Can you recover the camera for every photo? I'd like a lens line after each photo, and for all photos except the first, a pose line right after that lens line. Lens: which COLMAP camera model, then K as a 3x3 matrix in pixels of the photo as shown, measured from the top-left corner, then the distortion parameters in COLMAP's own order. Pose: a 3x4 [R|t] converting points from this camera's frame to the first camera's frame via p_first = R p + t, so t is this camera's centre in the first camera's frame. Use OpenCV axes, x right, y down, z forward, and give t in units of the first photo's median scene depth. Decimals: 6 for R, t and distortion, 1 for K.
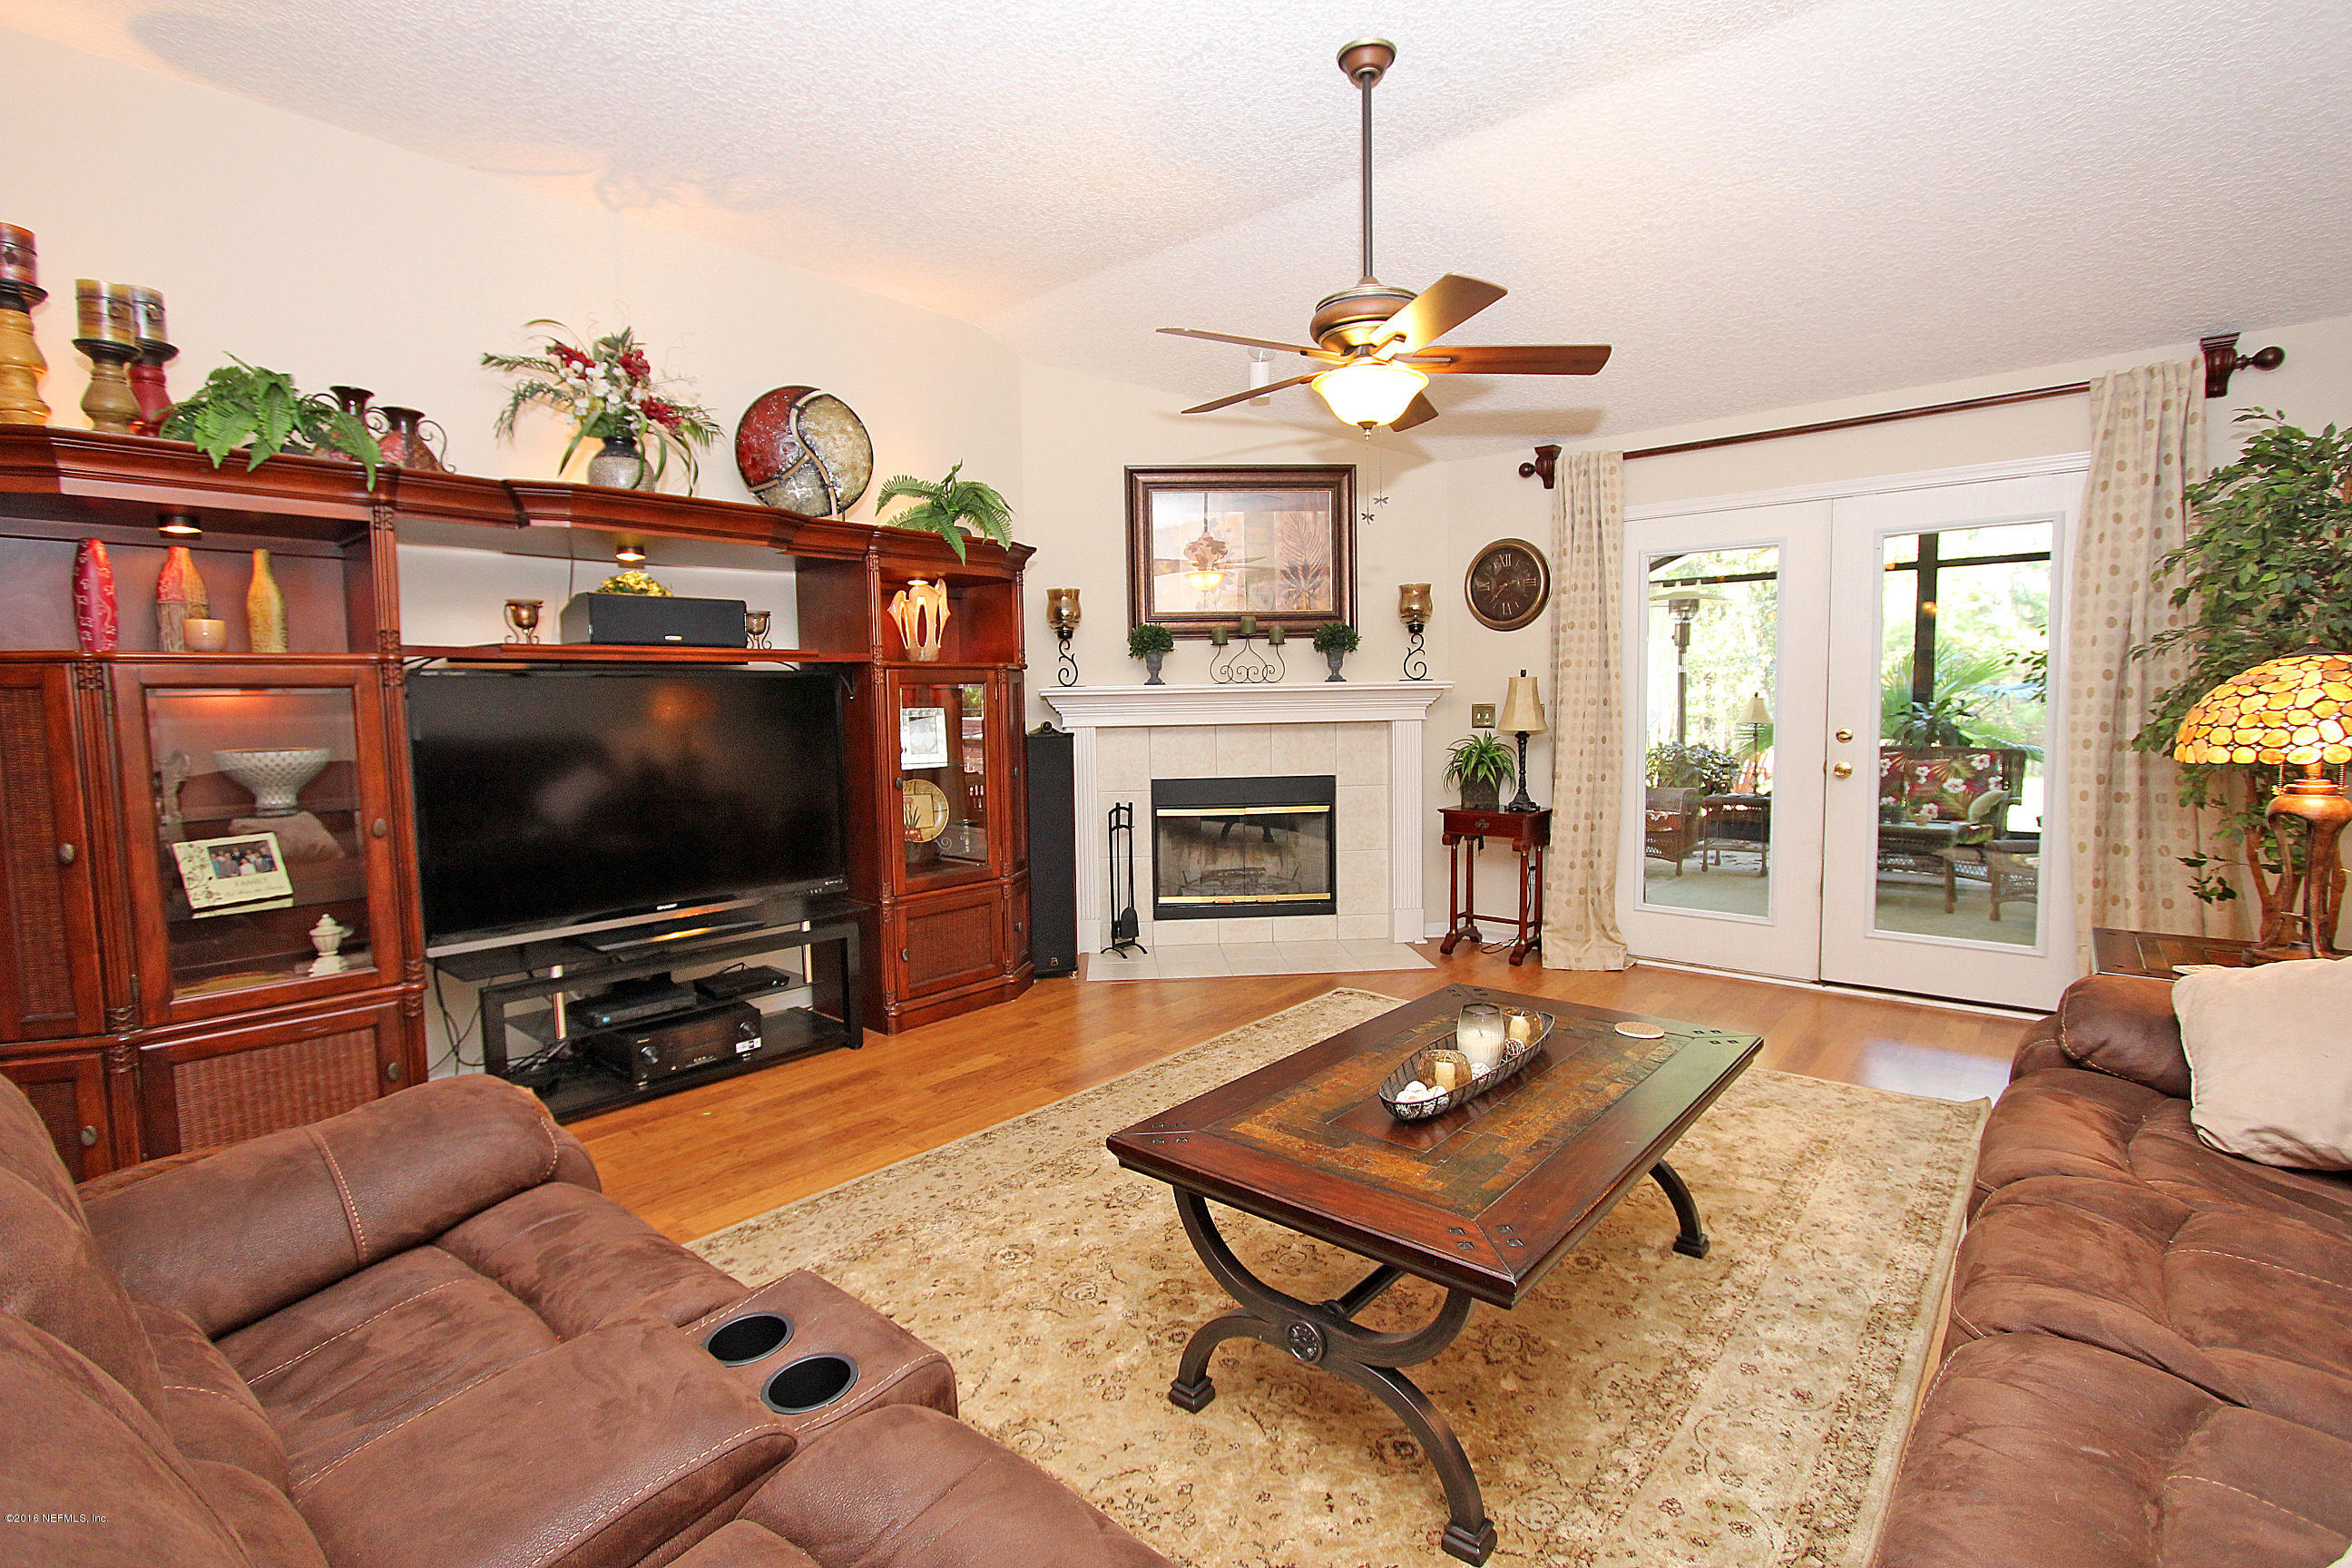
lens RADIAL K [[1080.8, 0, 1200.6], [0, 1080.8, 792.5], [0, 0, 1]] dist [-0.013691, -0.000349]
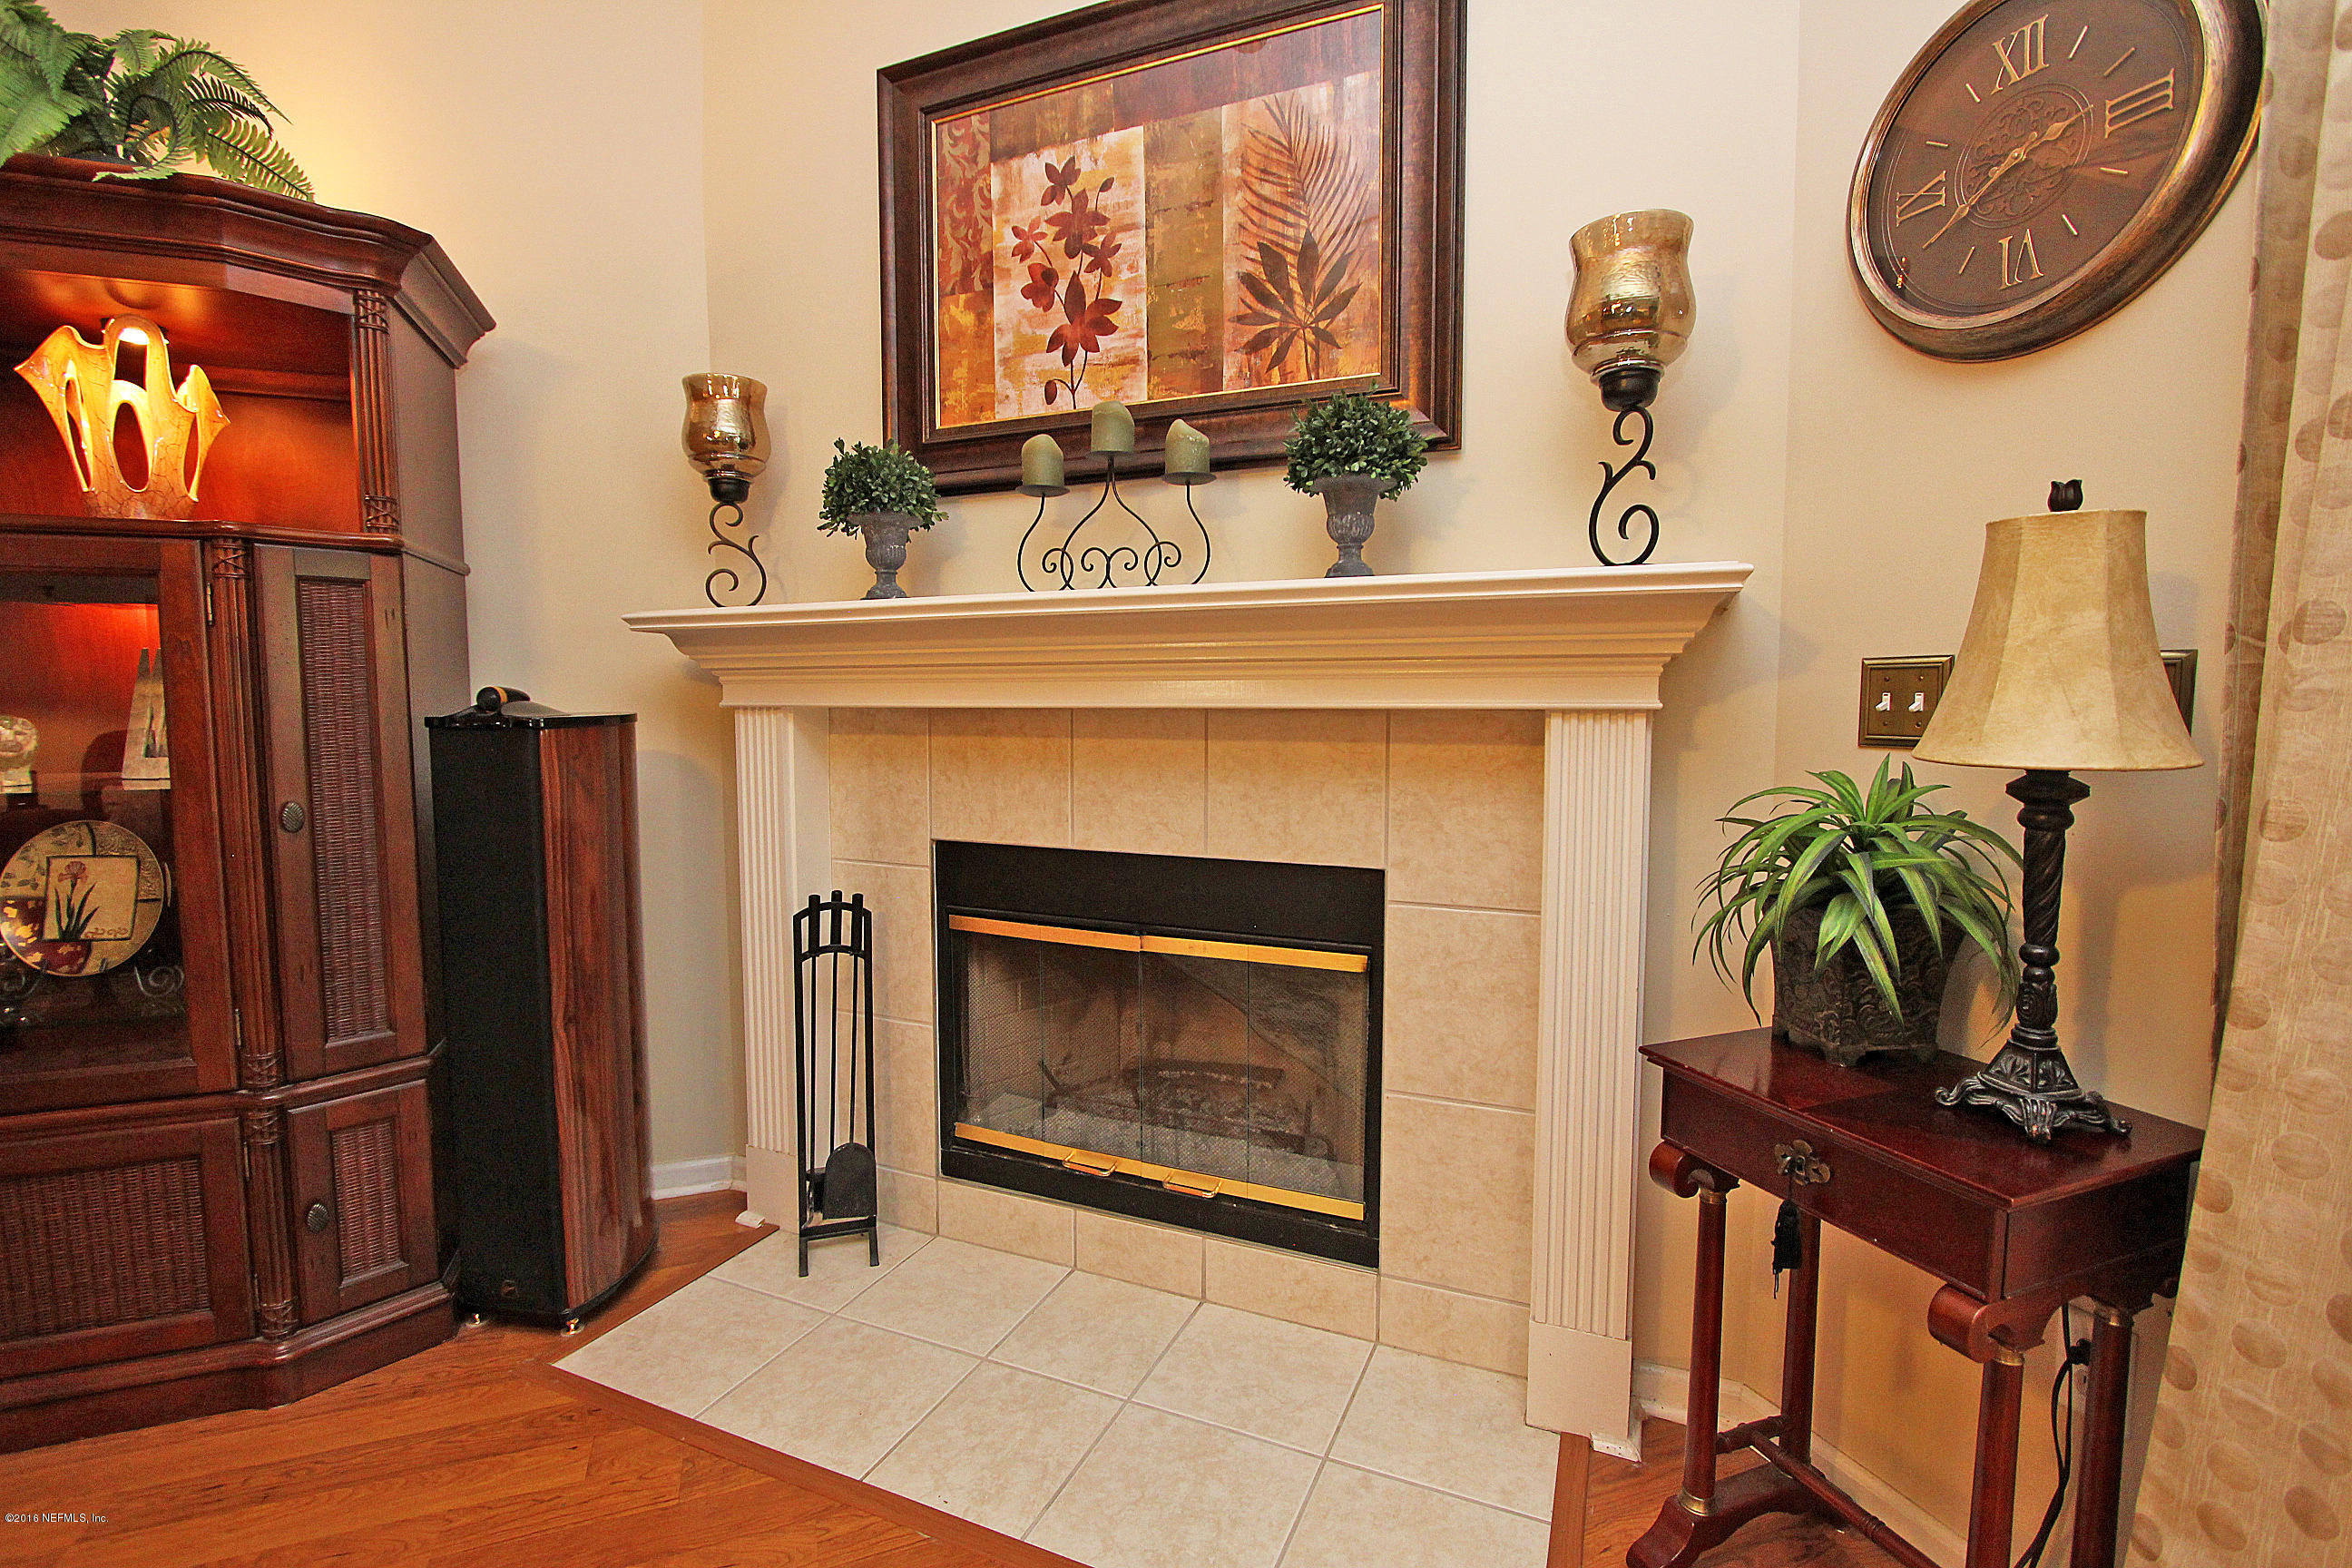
lens RADIAL K [[1080.8, 0, 1182.4], [0, 1080.8, 791.6], [0, 0, 1]] dist [-0.013691, -0.000349]
pose [[0.880969, 0.059456, -0.469424, 0.235044], [-0.063066, 0.997977, 0.008046, -0.041029], [0.468953, 0.022517, 0.882936, 0.694435]]
